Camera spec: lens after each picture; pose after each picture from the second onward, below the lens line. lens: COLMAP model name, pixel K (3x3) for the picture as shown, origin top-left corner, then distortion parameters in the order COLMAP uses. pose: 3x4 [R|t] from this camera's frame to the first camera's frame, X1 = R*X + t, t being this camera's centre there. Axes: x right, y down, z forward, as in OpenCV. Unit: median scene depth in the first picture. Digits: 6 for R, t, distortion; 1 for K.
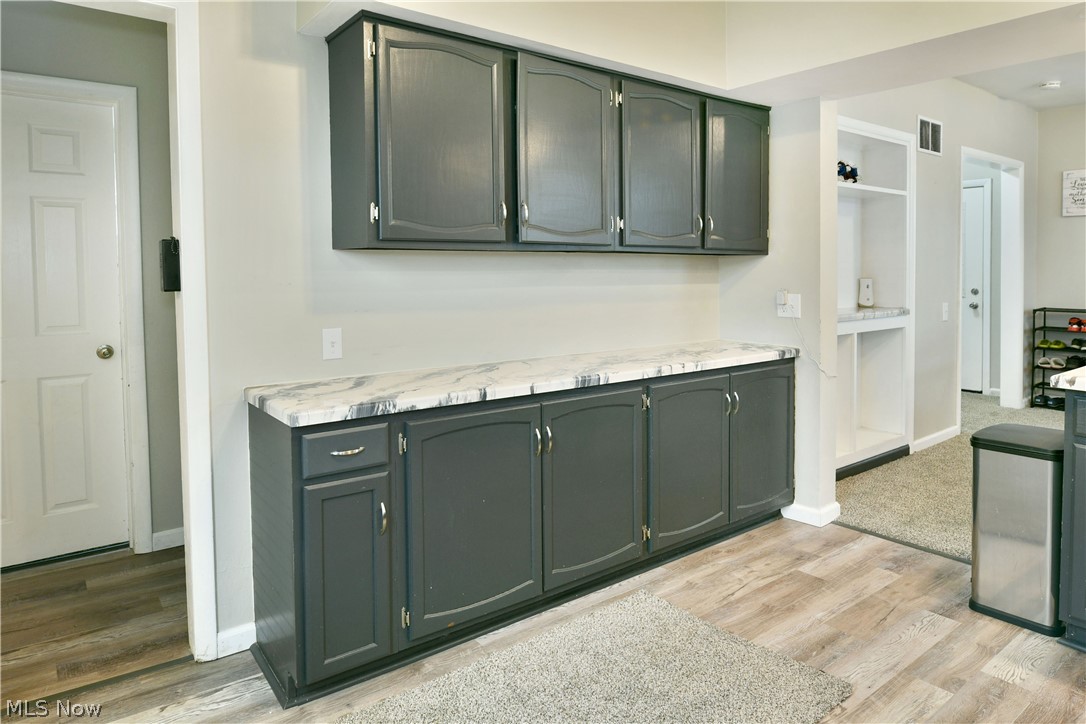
lens RADIAL K [[656.2, 0, 585.1], [0, 656.2, 277.9], [0, 0, 1]] dist [-0.016007, -0.001428]
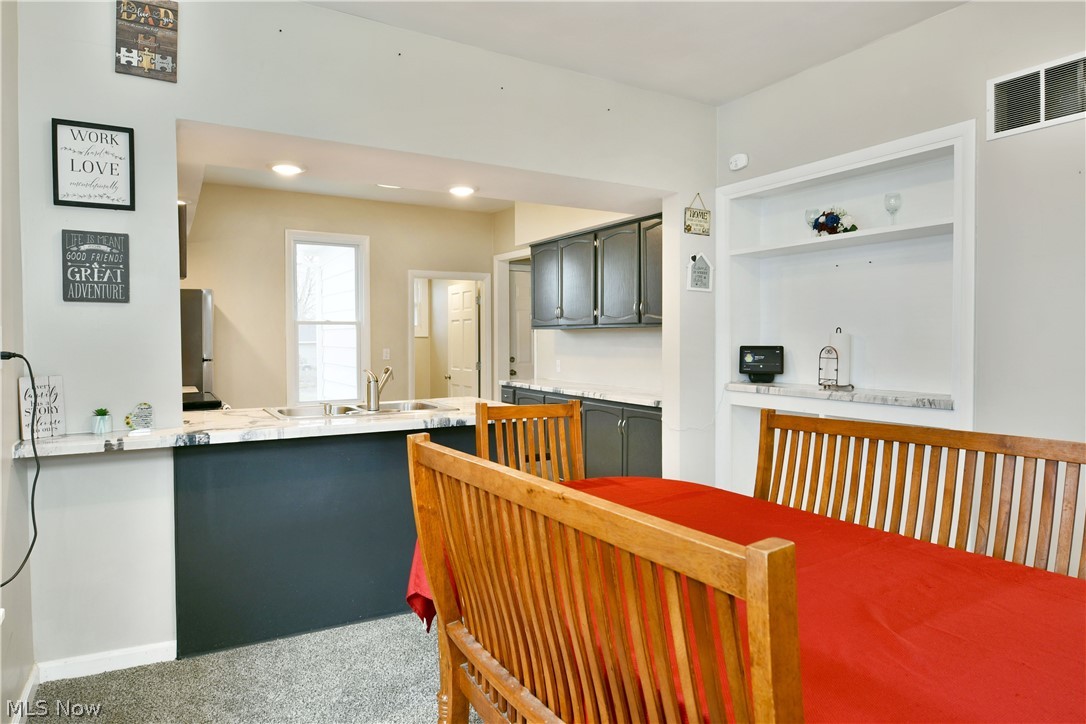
lens RADIAL K [[656.2, 0, 538.7], [0, 656.2, 361.8], [0, 0, 1]] dist [-0.016007, -0.001428]
pose [[-0.135019, 0.037076, -0.990149, 1.893643], [-0.015143, 0.999106, 0.039477, -0.015941], [0.990727, 0.020324, -0.134337, 1.100167]]
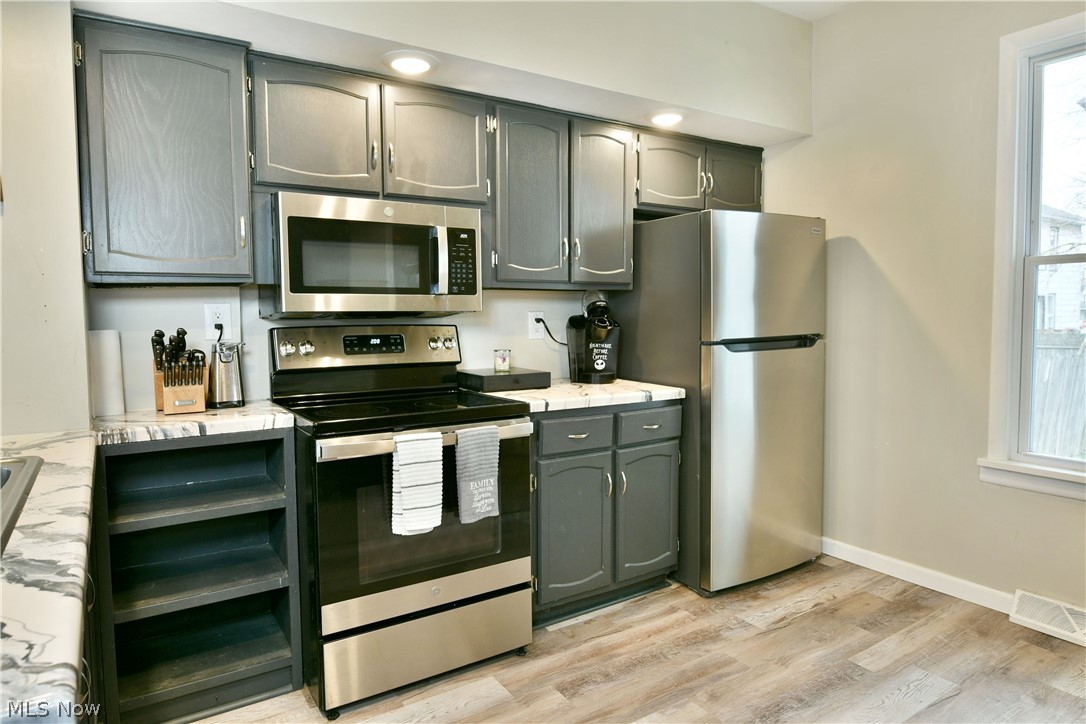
lens RADIAL K [[656.2, 0, 537.8], [0, 656.2, 348.8], [0, 0, 1]] dist [-0.016007, -0.001428]
pose [[-0.996258, 0.004443, 0.086313, 0.363330], [0.010647, 0.997380, 0.071554, 0.001631], [-0.085769, 0.072205, -0.993695, 0.939415]]
